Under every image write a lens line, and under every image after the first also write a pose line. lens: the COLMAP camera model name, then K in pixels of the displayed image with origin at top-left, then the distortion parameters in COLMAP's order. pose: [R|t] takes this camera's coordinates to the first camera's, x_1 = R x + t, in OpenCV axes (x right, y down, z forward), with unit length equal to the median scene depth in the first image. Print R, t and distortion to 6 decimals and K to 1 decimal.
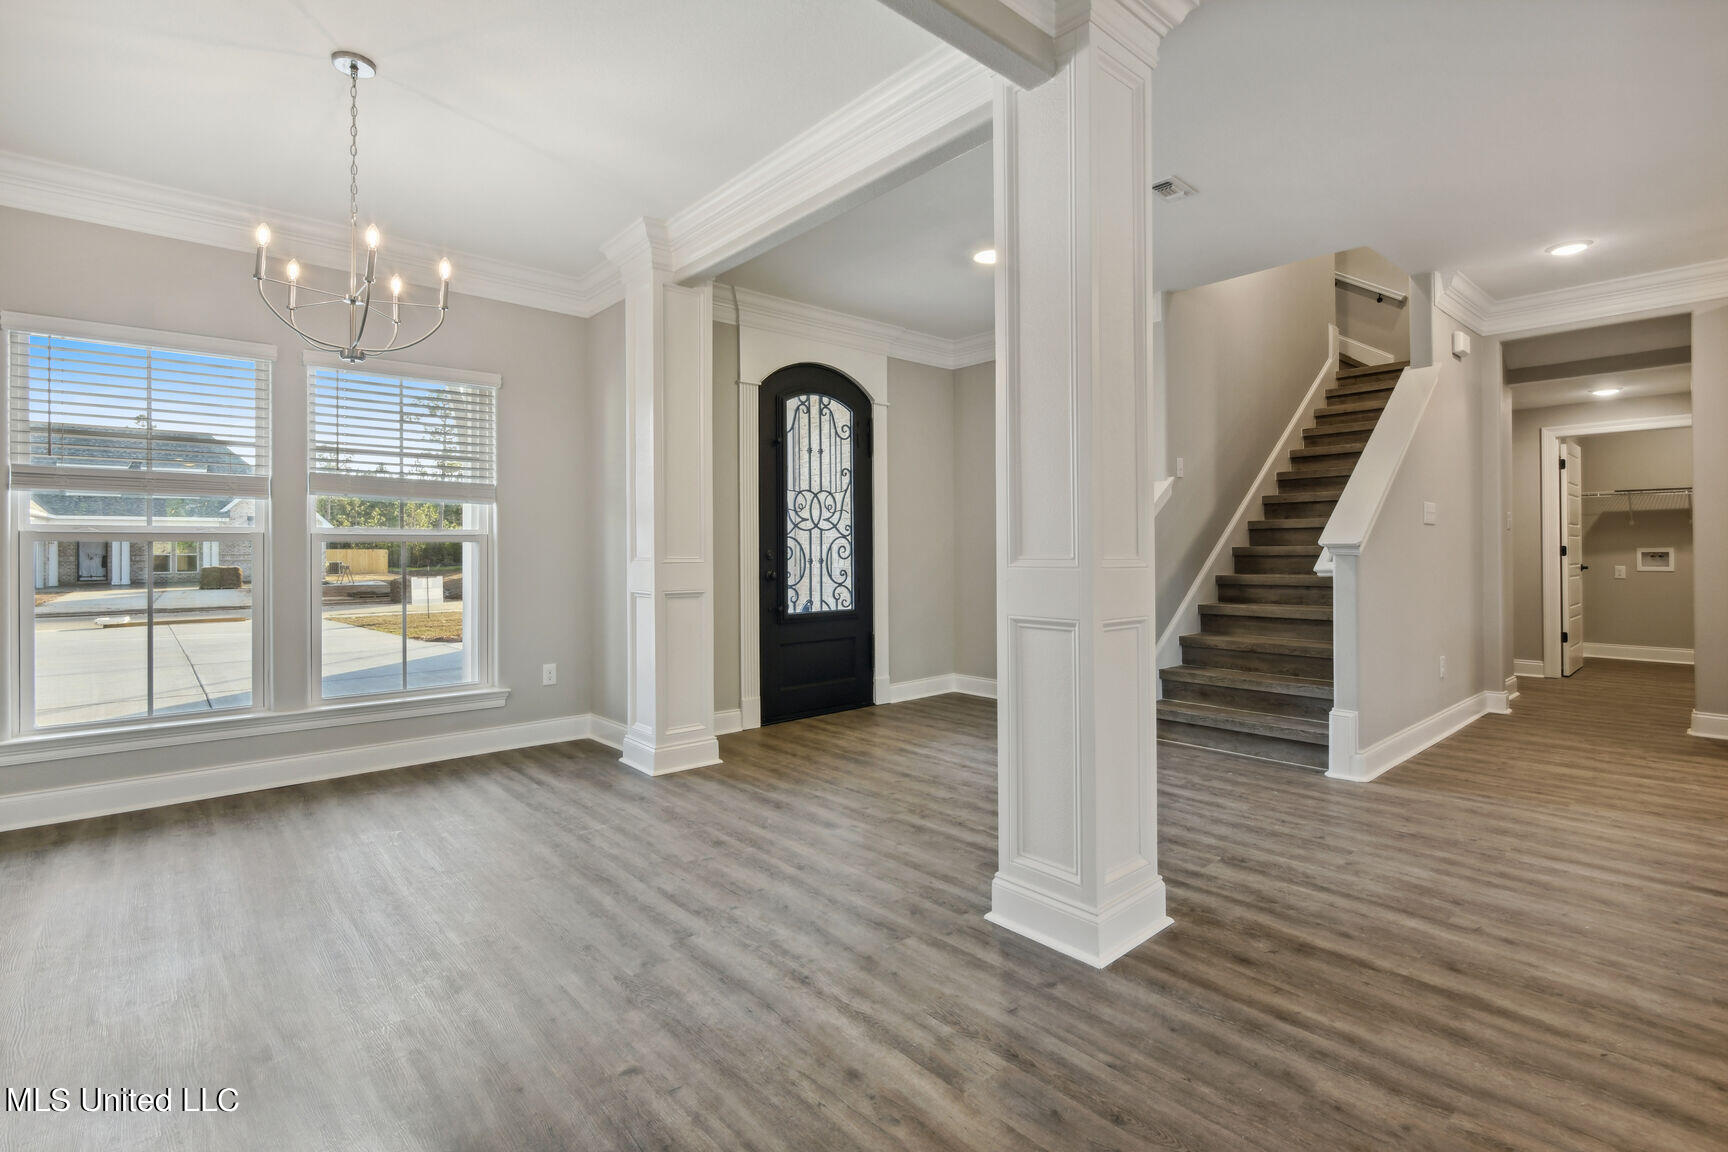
lens RADIAL K [[806.4, 0, 834.3], [0, 806.4, 541.5], [0, 0, 1]] dist [-0.002365, -0.001062]
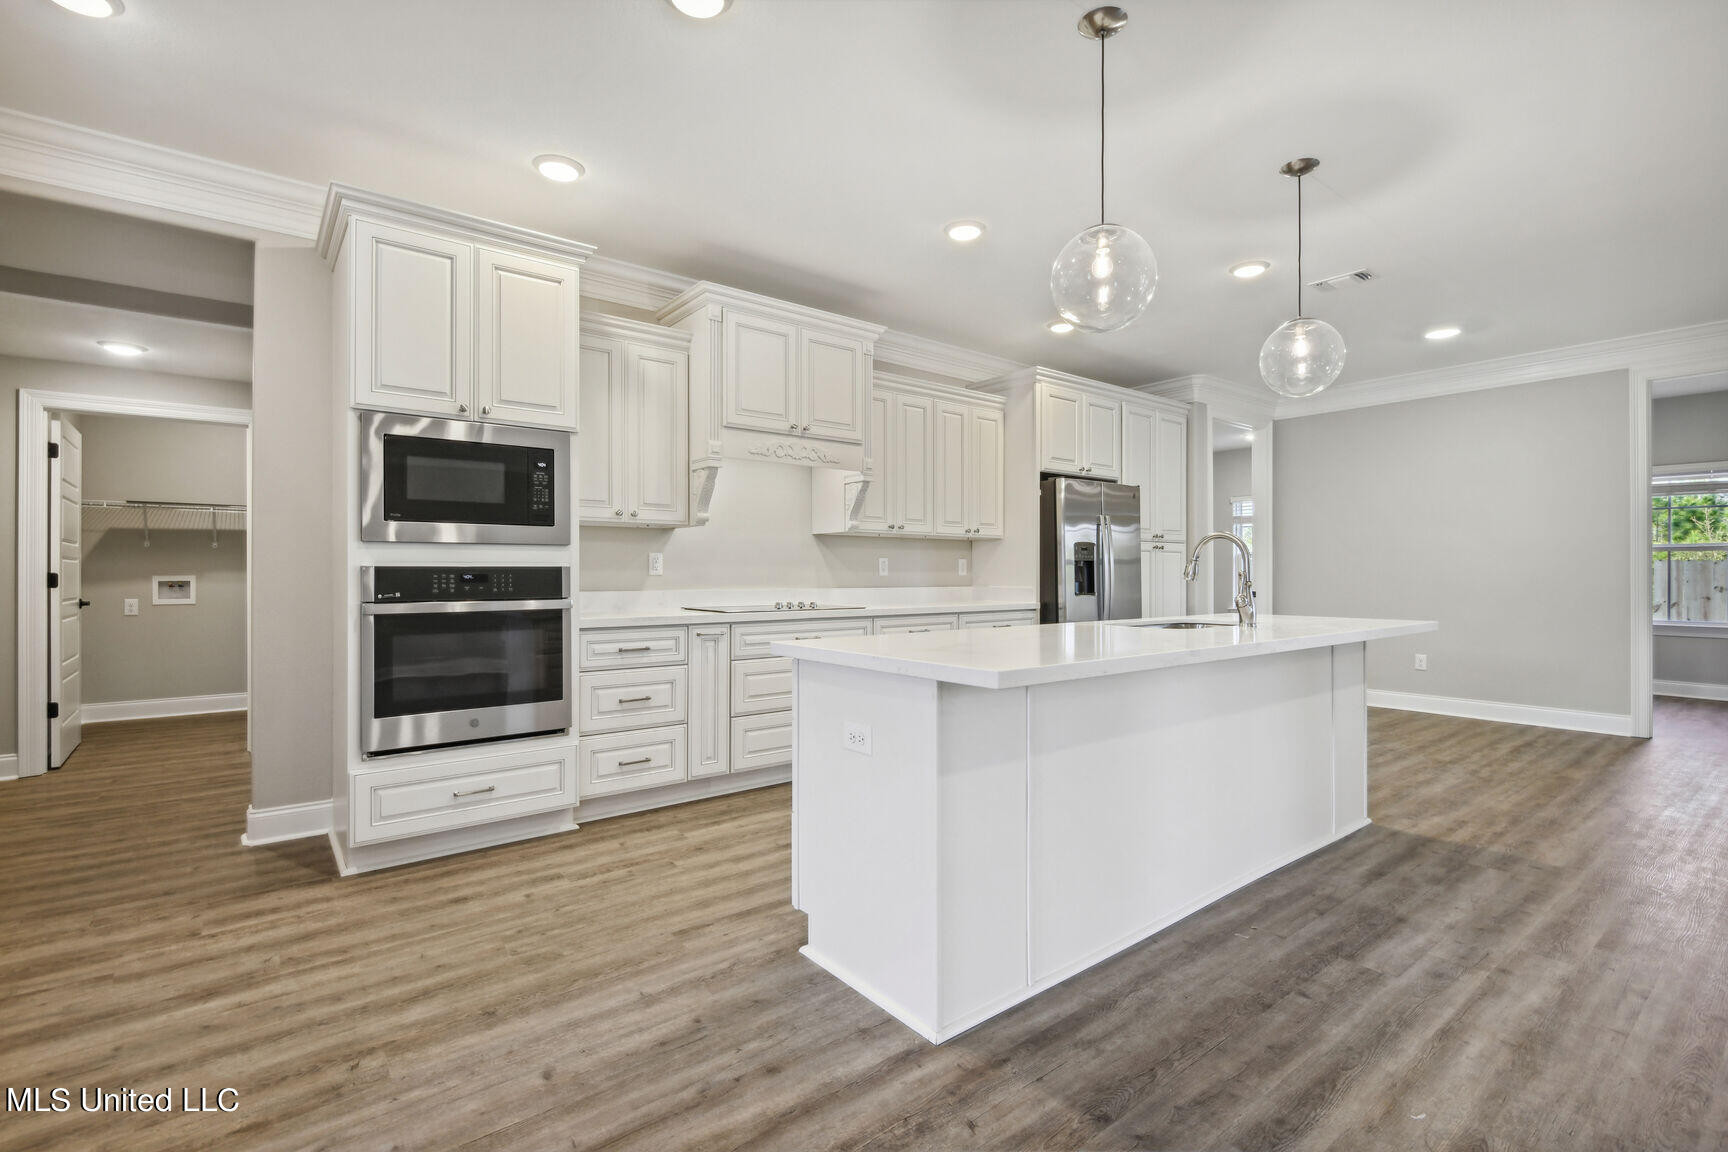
lens RADIAL K [[783.1, 0, 867.1], [0, 783.1, 569.8], [0, 0, 1]] dist [-0.001412, -0.000415]
pose [[0.027461, 0.007229, 0.999597, 0.340071], [-0.006999, 0.999951, -0.007039, 0.003670], [-0.999598, -0.006803, 0.027510, 0.376286]]
